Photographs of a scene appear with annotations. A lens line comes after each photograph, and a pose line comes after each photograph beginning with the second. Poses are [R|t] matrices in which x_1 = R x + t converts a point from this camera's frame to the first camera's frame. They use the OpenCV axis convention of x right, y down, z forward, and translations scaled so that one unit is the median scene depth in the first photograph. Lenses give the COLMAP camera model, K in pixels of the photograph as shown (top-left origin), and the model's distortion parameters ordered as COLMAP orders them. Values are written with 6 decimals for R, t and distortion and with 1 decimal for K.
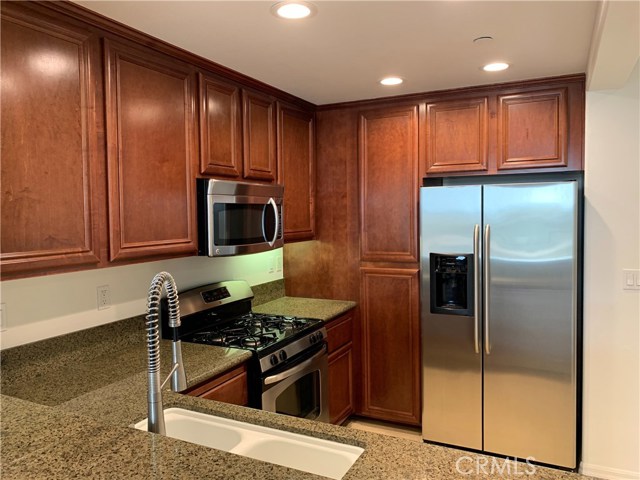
lens RADIAL K [[491.6, 0, 317.6], [0, 491.6, 229.4], [0, 0, 1]] dist [0.099713, -0.133247]
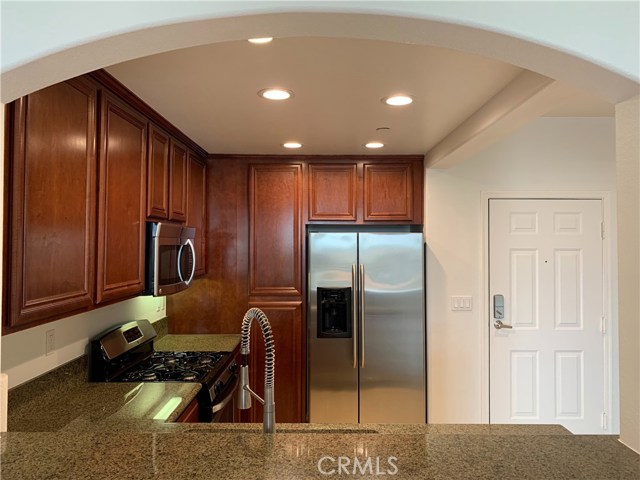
lens RADIAL K [[491.6, 0, 317.6], [0, 491.6, 229.4], [0, 0, 1]] dist [0.099713, -0.133247]
pose [[0.896755, 0.028438, 0.441612, -0.315856], [0.002281, 0.997623, -0.068874, -0.010852], [-0.442521, 0.062770, 0.894559, -0.084127]]
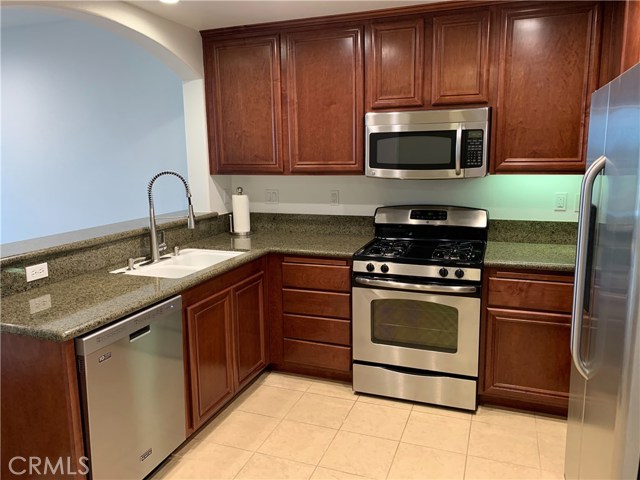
lens RADIAL K [[491.6, 0, 317.6], [0, 491.6, 229.4], [0, 0, 1]] dist [0.099713, -0.133247]
pose [[0.109346, 0.162481, -0.980634, 0.853188], [-0.023106, 0.986699, 0.160909, -0.009391], [0.993735, 0.005063, 0.111645, 0.614808]]
